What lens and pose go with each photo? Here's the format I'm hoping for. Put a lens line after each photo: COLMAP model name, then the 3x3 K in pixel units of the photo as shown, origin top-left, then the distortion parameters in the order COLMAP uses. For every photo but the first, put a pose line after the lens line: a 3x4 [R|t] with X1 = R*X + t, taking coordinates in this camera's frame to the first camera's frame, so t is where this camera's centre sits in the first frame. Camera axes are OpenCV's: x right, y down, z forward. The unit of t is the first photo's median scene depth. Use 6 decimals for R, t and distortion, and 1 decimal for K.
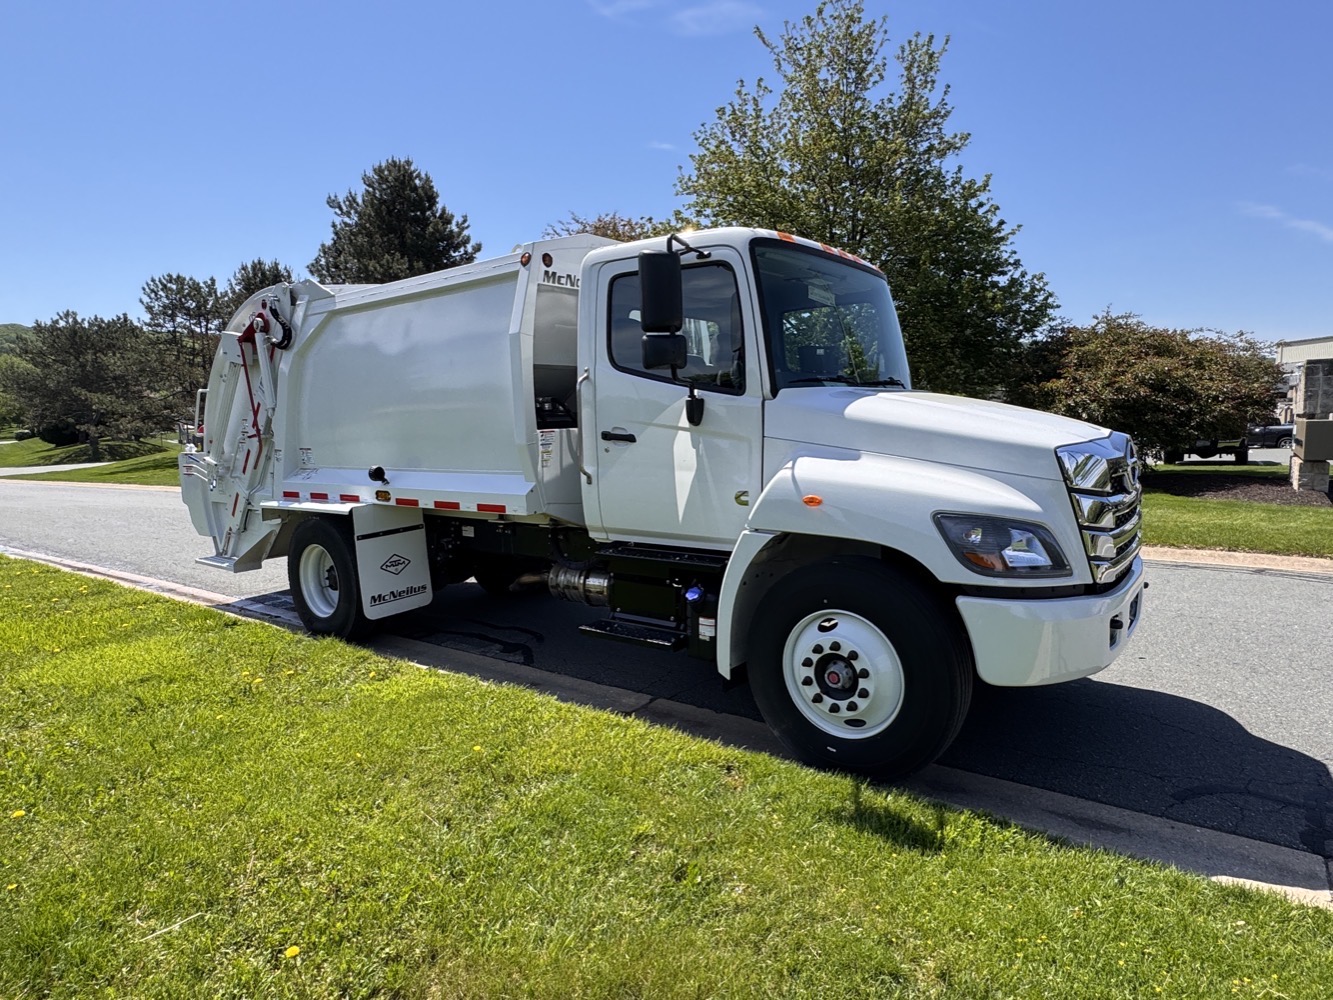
lens RADIAL K [[775.1, 0, 662.9], [0, 775.1, 503.4], [0, 0, 1]] dist [0.001524, -0.001777]
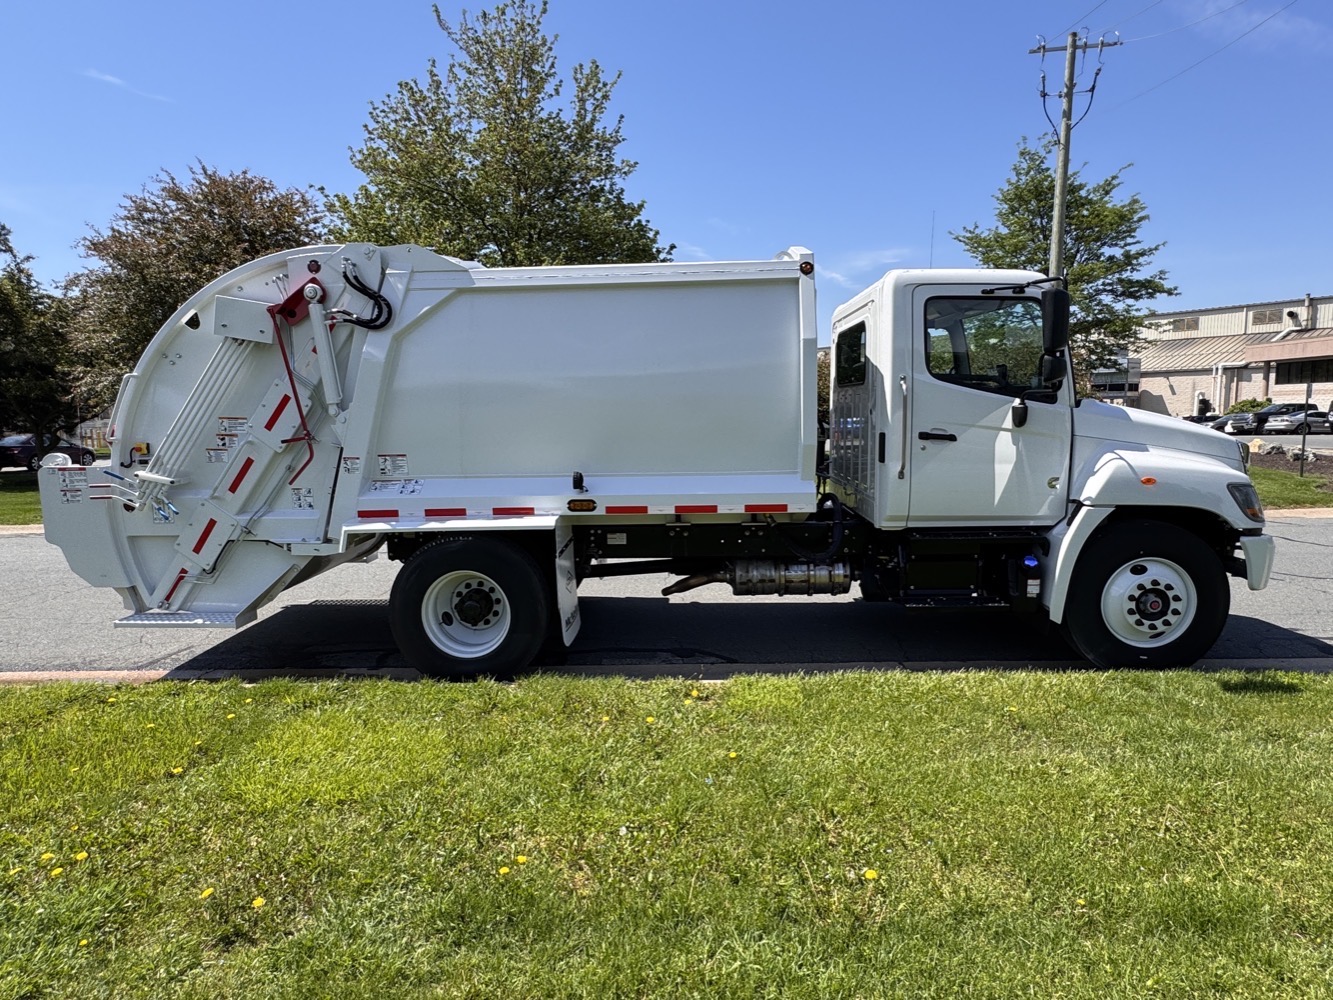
lens RADIAL K [[775.1, 0, 665.1], [0, 775.1, 502.6], [0, 0, 1]] dist [0.001524, -0.001777]
pose [[0.815391, -0.059985, 0.575794, -1.077559], [0.057567, 0.998089, 0.022458, -0.037283], [-0.576041, 0.014834, 0.817286, 0.291246]]
